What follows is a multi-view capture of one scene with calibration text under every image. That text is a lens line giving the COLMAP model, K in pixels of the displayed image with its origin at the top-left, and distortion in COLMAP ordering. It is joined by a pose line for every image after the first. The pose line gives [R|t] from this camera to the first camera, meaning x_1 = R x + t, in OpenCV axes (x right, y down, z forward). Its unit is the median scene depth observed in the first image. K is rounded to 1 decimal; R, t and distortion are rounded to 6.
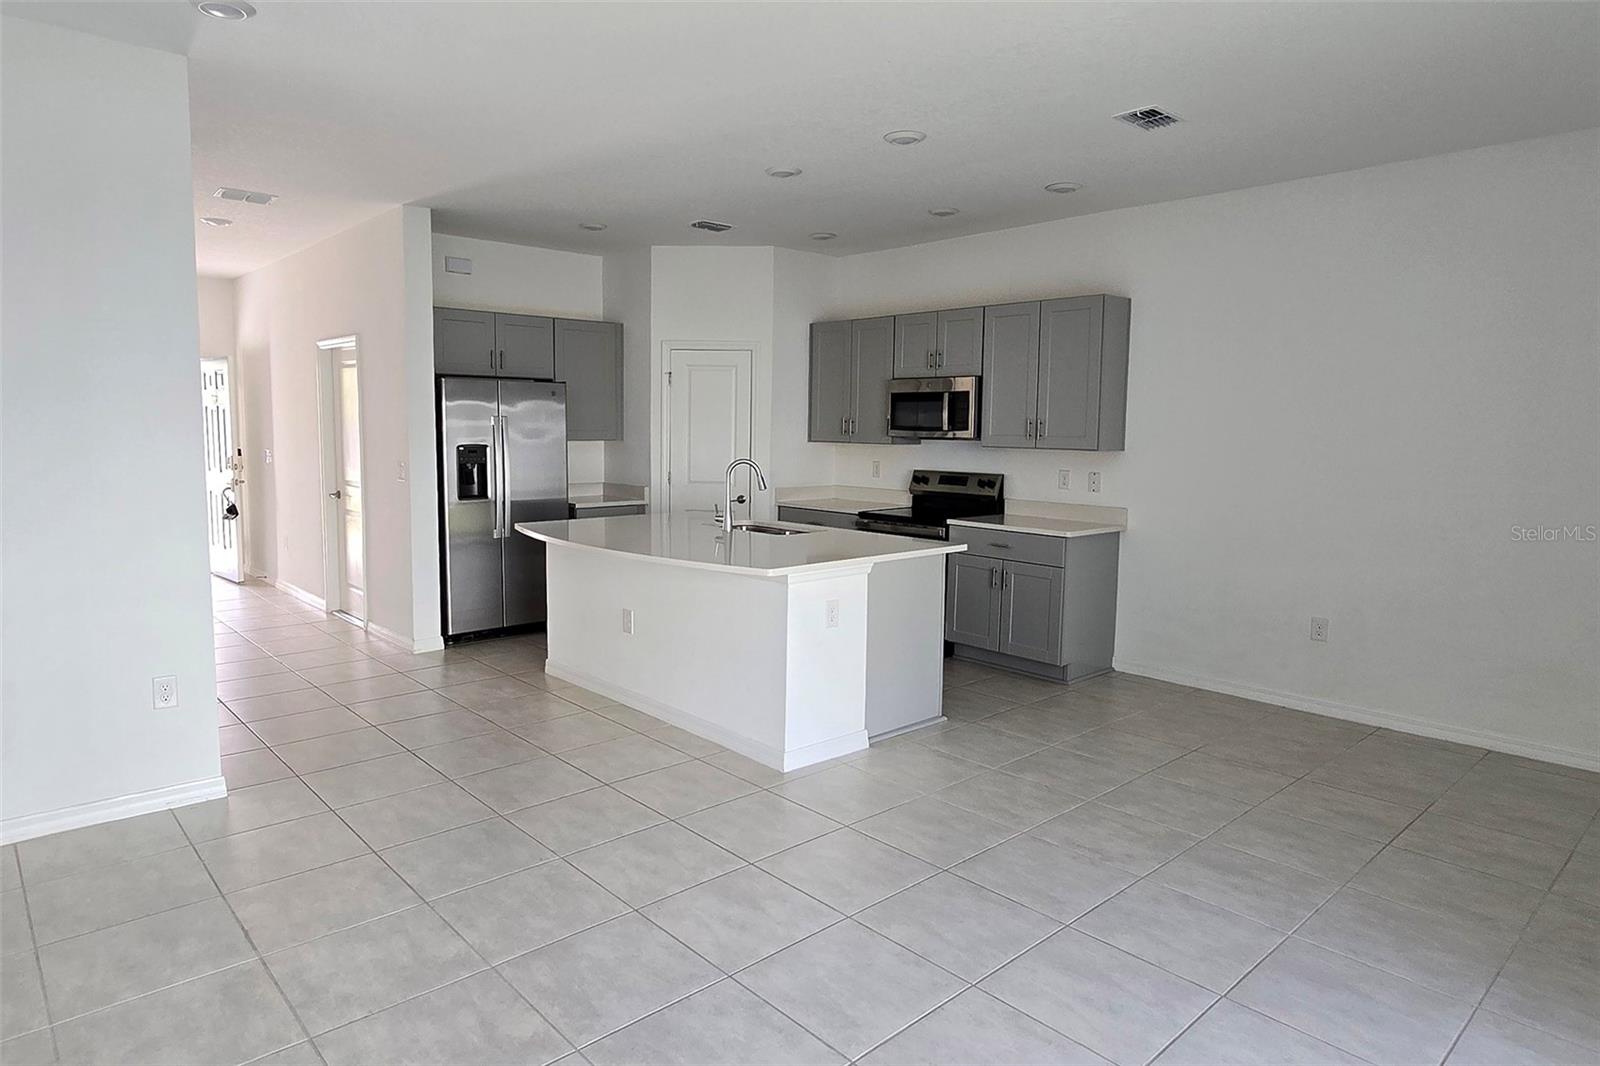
lens RADIAL K [[947.6, 0, 803.6], [0, 947.6, 525.6], [0, 0, 1]] dist [0.002510, -0.001745]
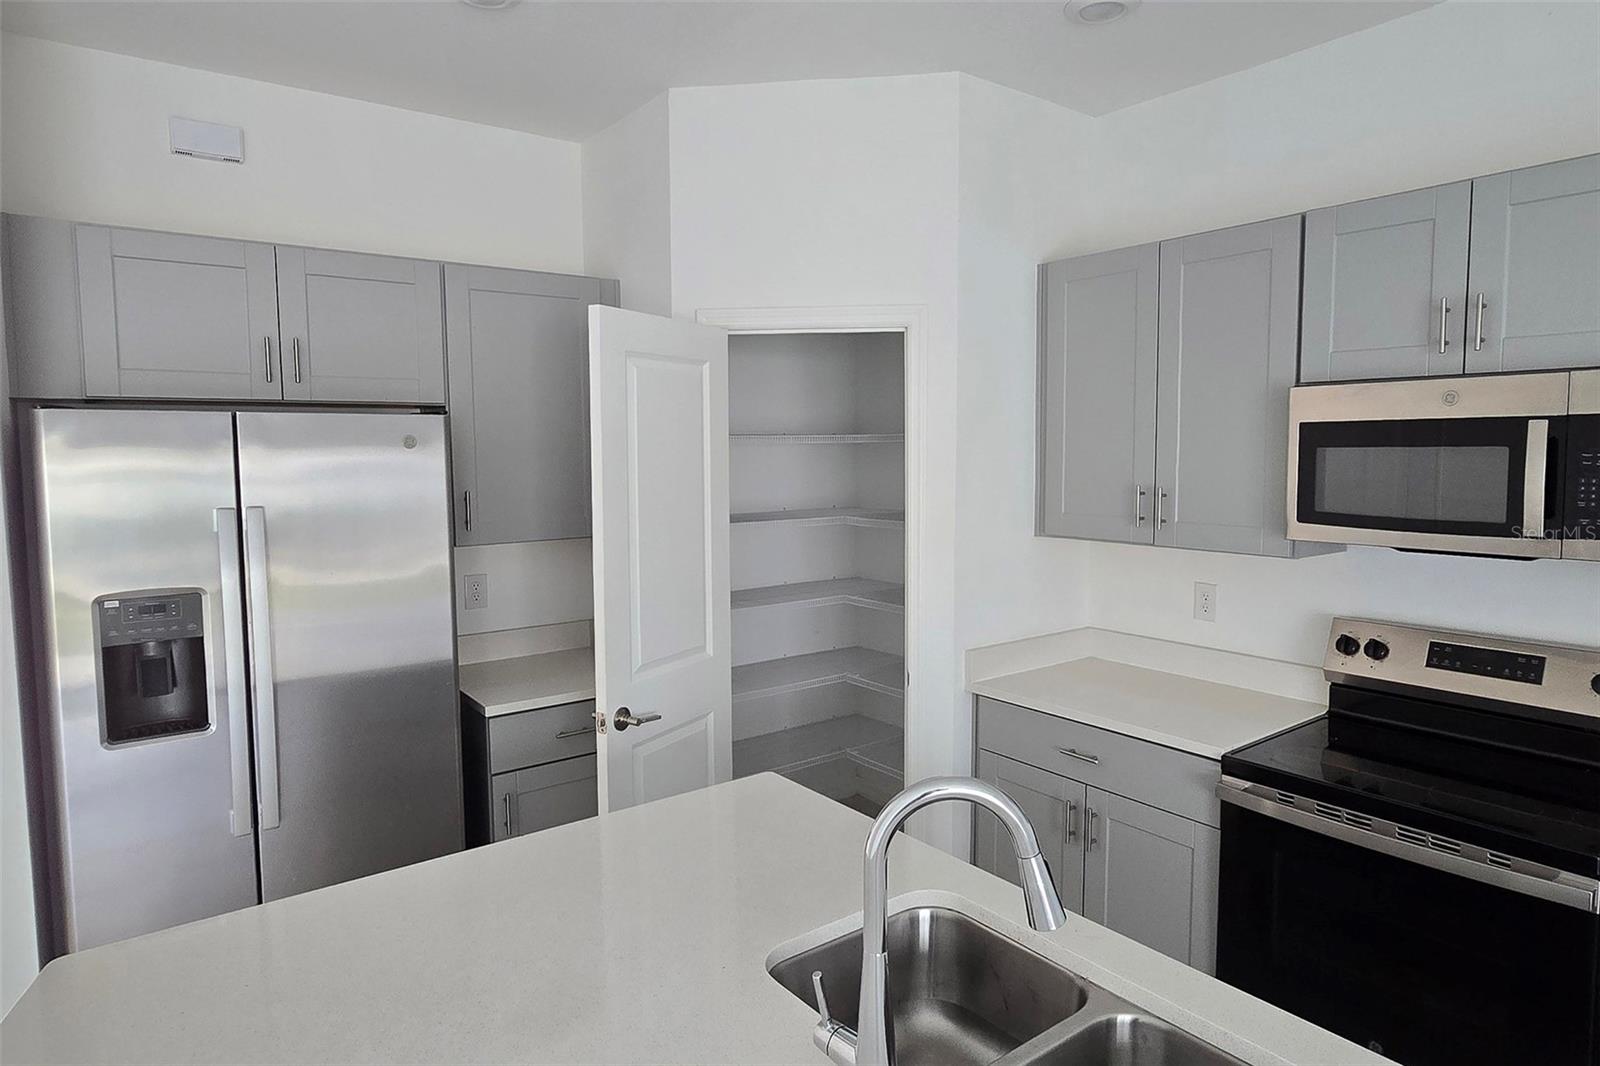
lens RADIAL K [[947.6, 0, 826.8], [0, 947.6, 518.8], [0, 0, 1]] dist [0.002510, -0.001745]
pose [[0.995804, -0.011034, -0.090844, -0.058820], [0.008313, 0.999507, -0.030275, -0.097013], [0.091133, 0.029393, 0.995405, 0.646256]]
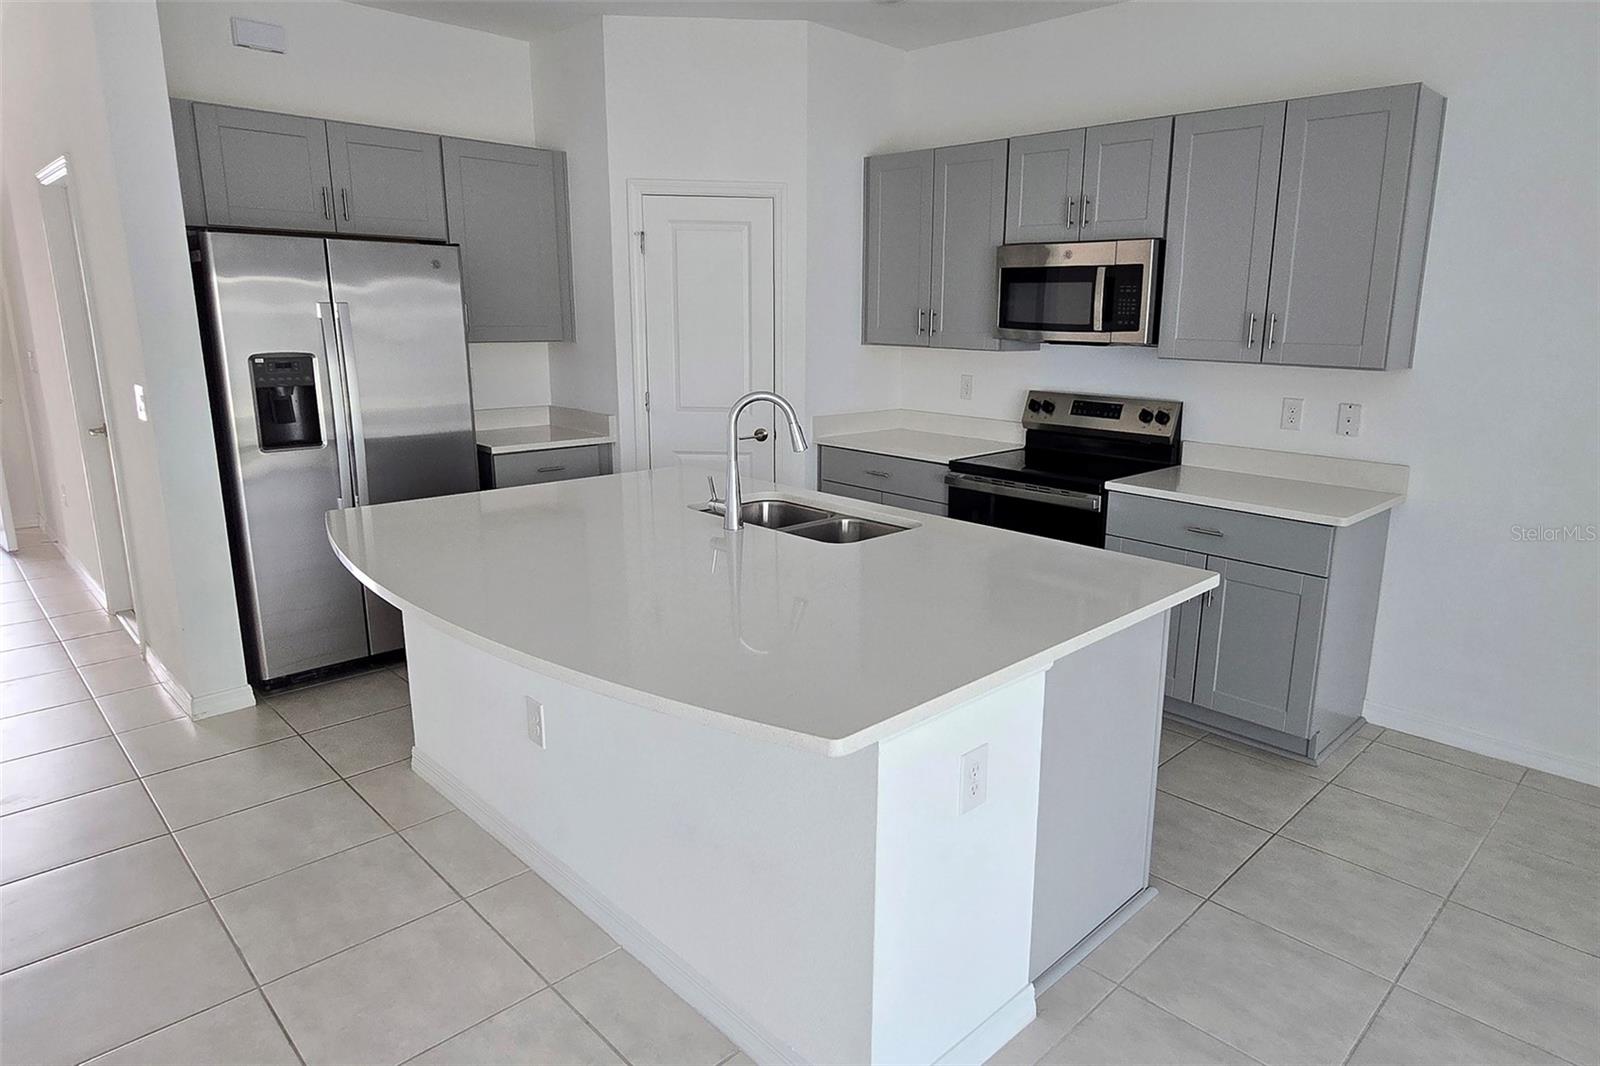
lens RADIAL K [[947.6, 0, 898.0], [0, 947.6, 515.1], [0, 0, 1]] dist [0.002510, -0.001745]
pose [[0.997337, -0.010517, 0.072172, -0.022267], [0.002719, 0.994222, 0.107312, -0.047737], [-0.072884, -0.106830, 0.991602, 0.388372]]
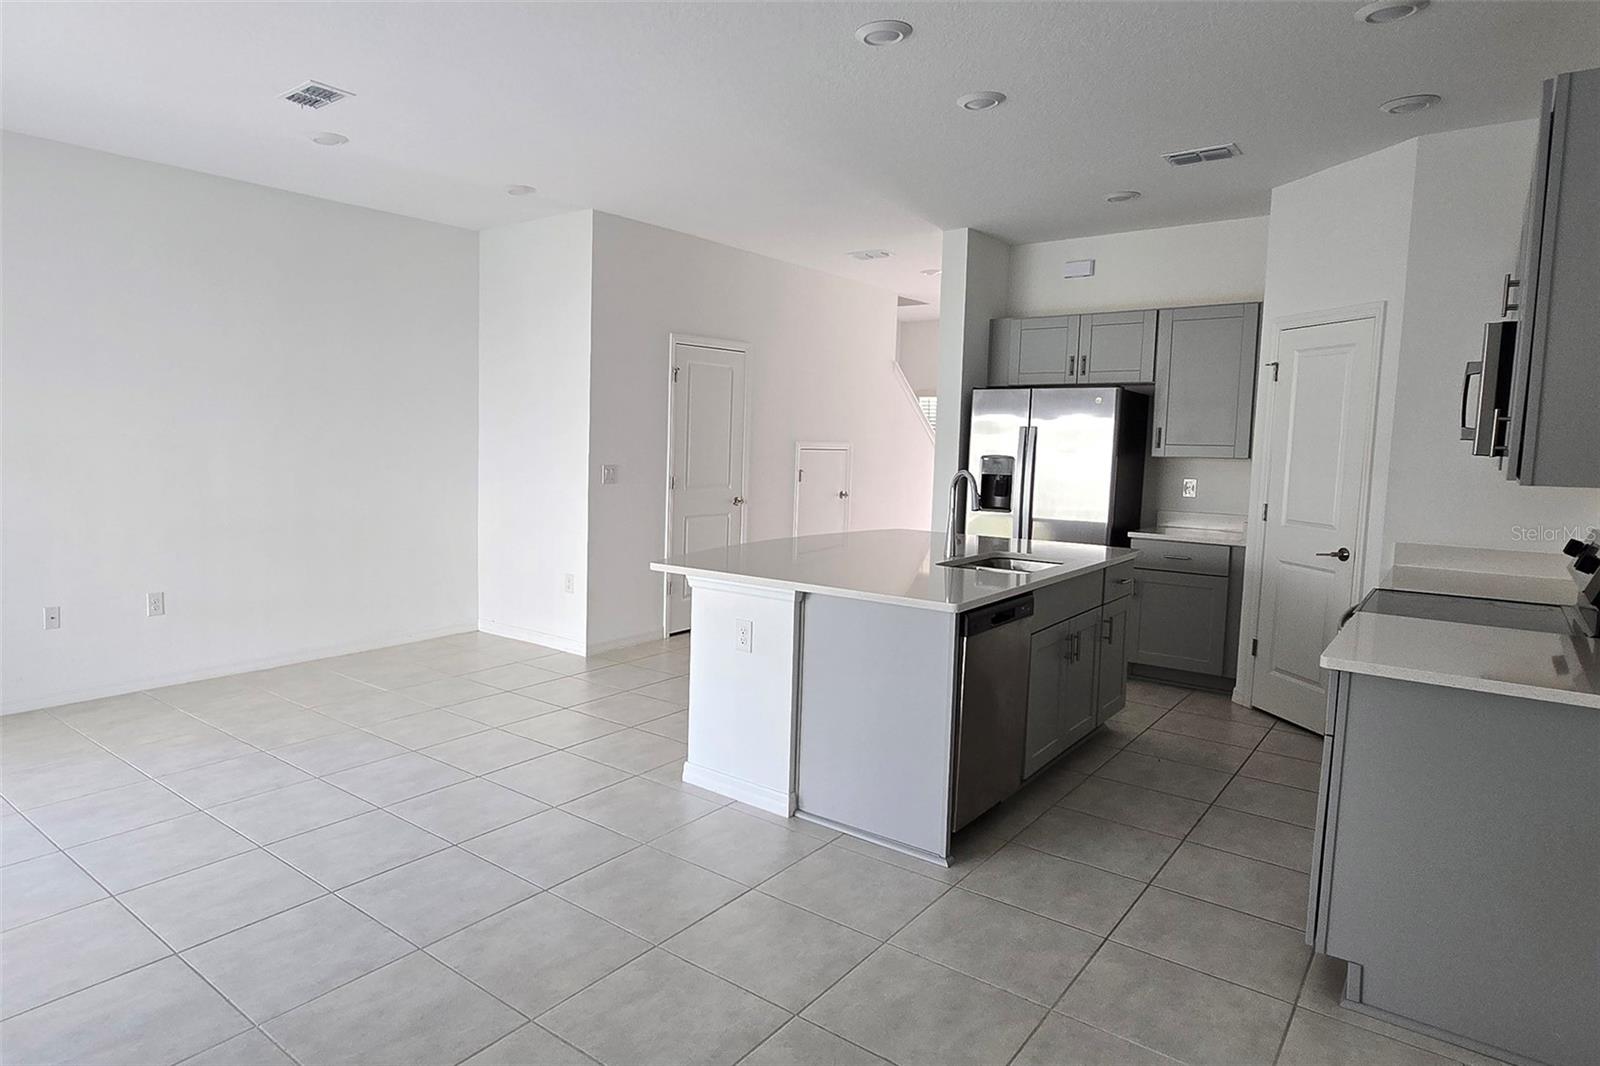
lens RADIAL K [[947.6, 0, 656.7], [0, 947.6, 532.5], [0, 0, 1]] dist [0.002510, -0.001745]
pose [[0.103610, 0.097363, -0.989841, 0.585302], [-0.120017, 0.989149, 0.084732, -0.045595], [0.987350, 0.110019, 0.114171, 0.531412]]
